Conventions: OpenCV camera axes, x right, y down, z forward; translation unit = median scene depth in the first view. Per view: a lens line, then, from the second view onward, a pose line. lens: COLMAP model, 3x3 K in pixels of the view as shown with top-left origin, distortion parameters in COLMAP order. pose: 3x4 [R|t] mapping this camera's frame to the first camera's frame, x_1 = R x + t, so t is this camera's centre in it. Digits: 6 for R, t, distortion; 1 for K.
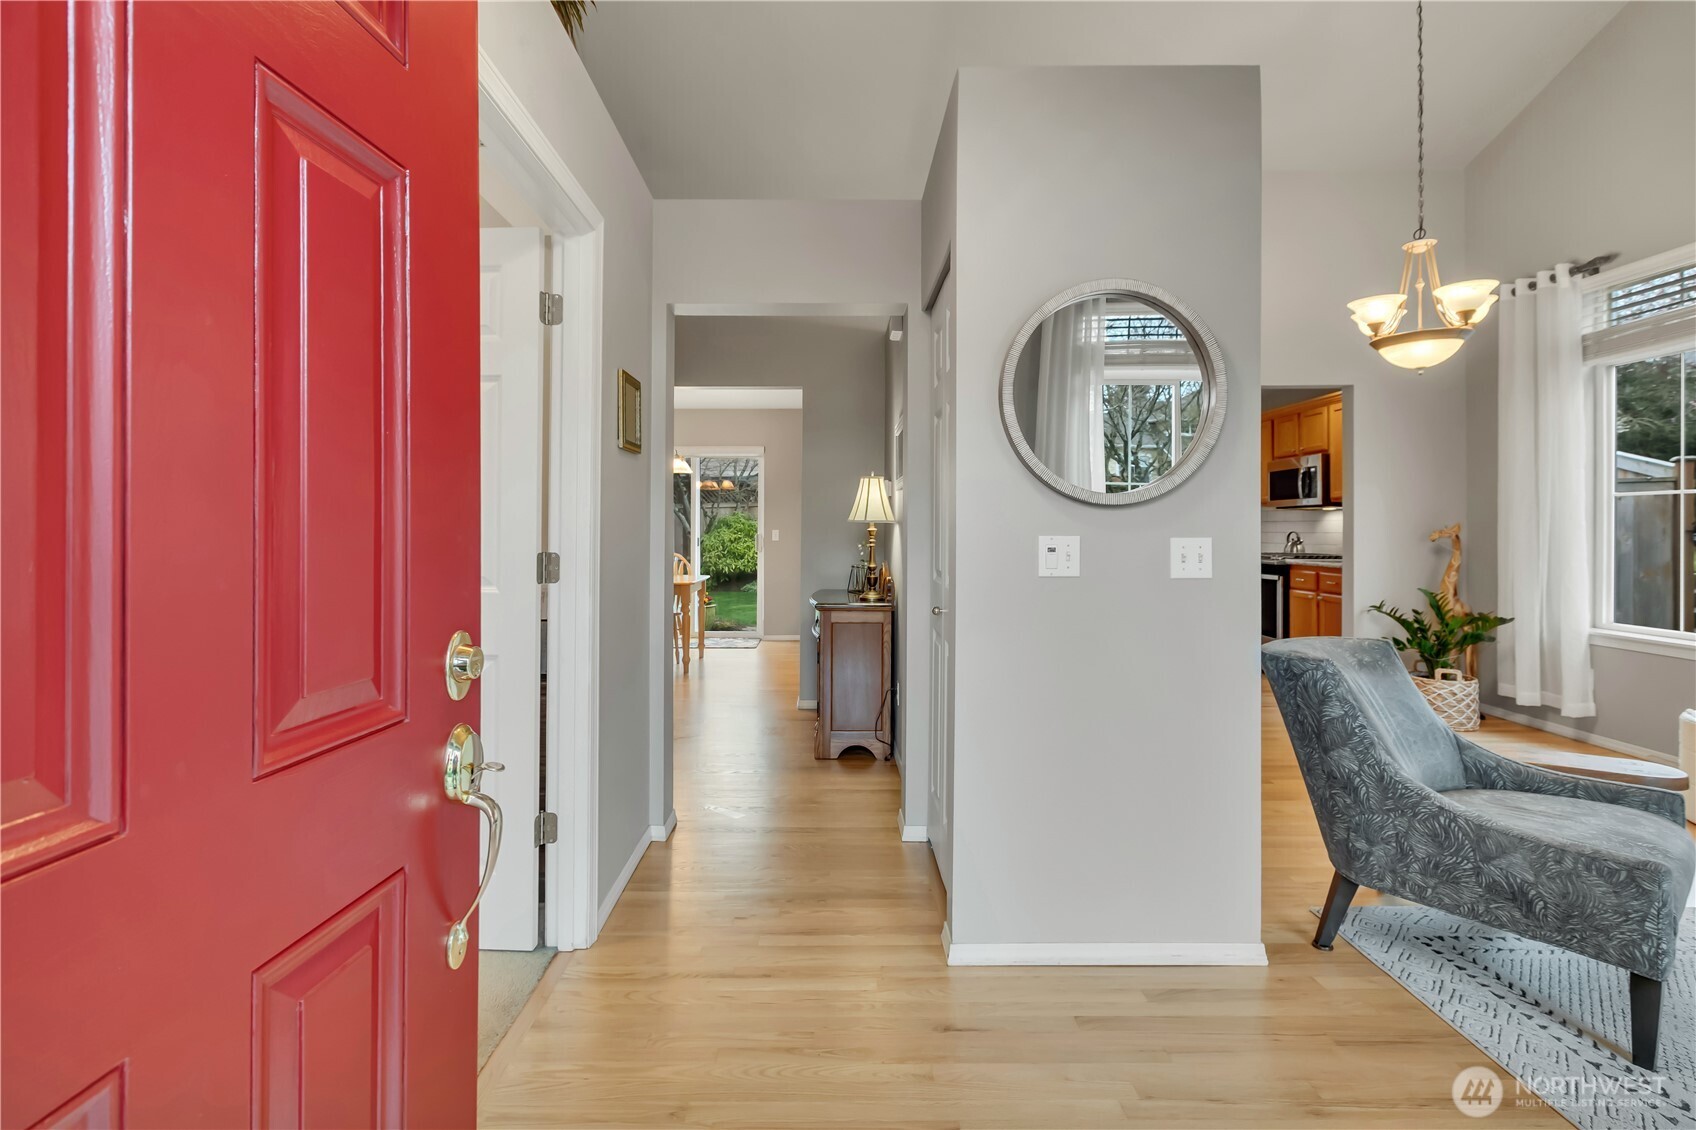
lens RADIAL K [[784.3, 0, 842.5], [0, 784.3, 558.8], [0, 0, 1]] dist [0.000474, 0.000317]
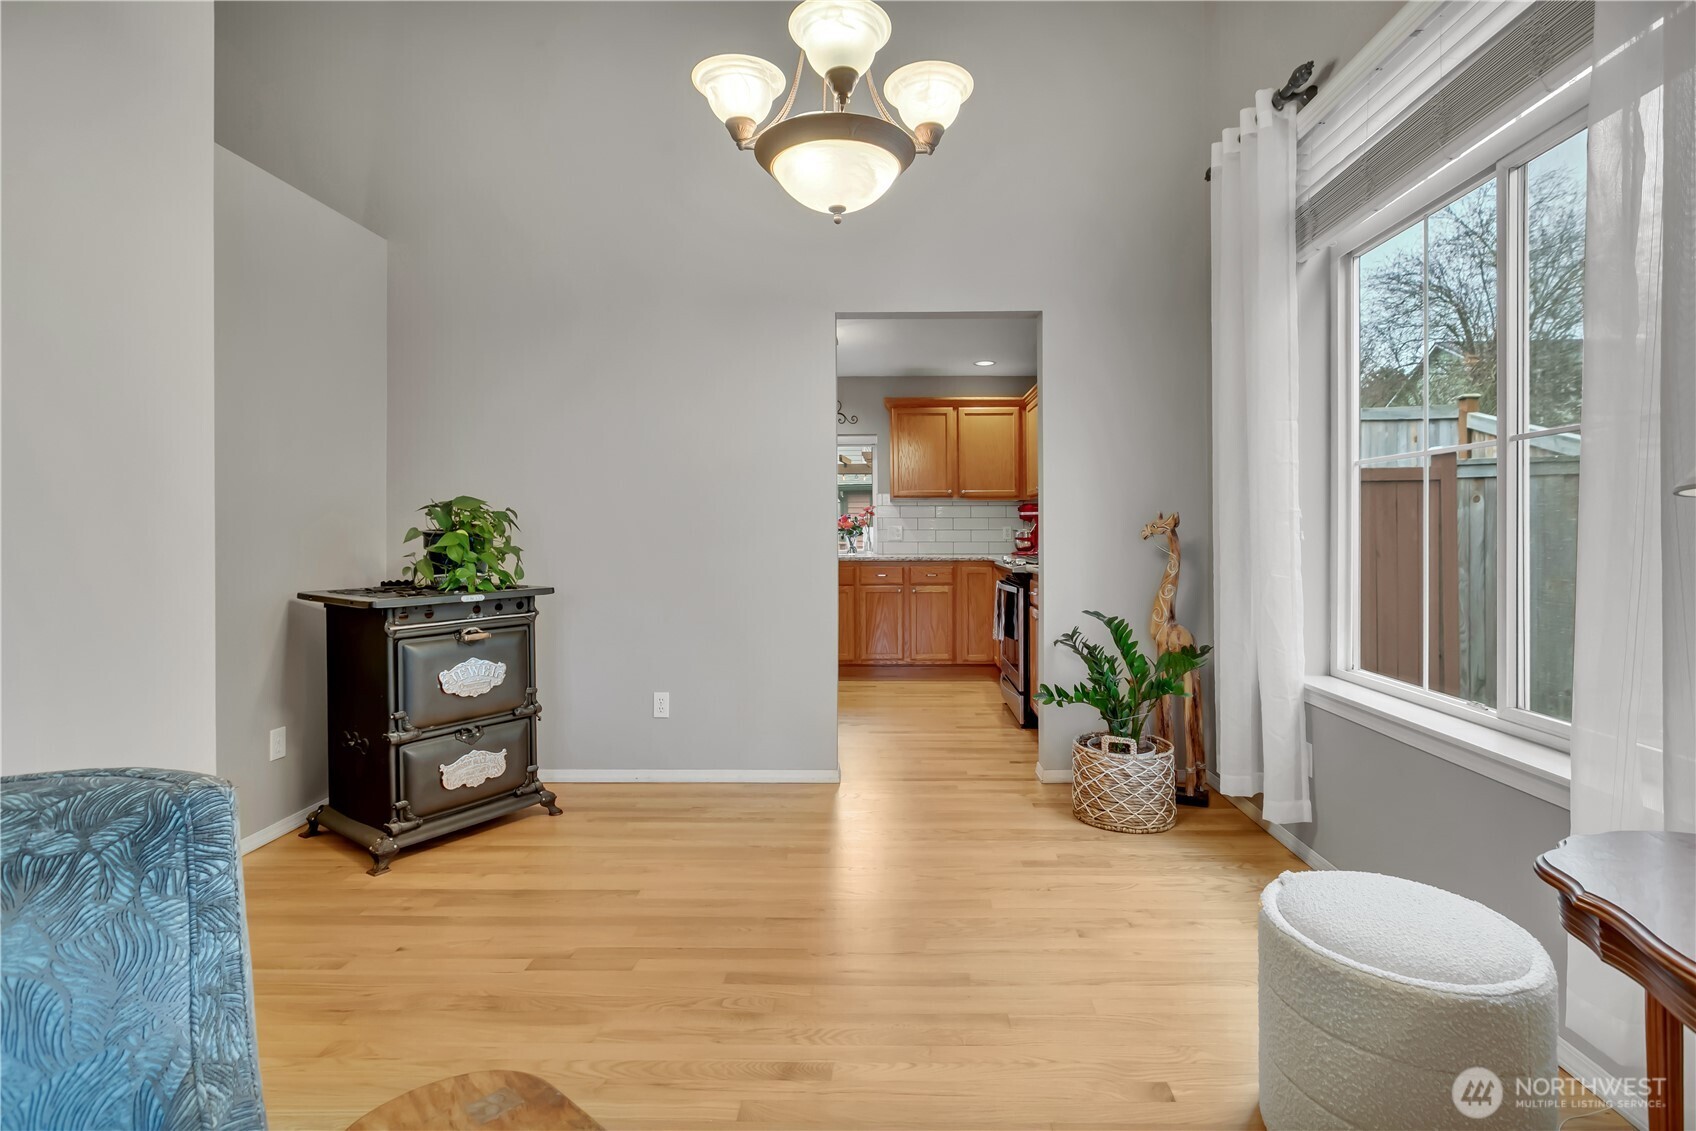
lens RADIAL K [[784.3, 0, 853.0], [0, 784.3, 564.7], [0, 0, 1]] dist [0.000474, 0.000317]
pose [[0.999583, -0.000950, -0.028862, 0.572751], [0.001014, 0.999997, 0.002209, -0.001981], [0.028860, -0.002237, 0.999581, 0.350451]]
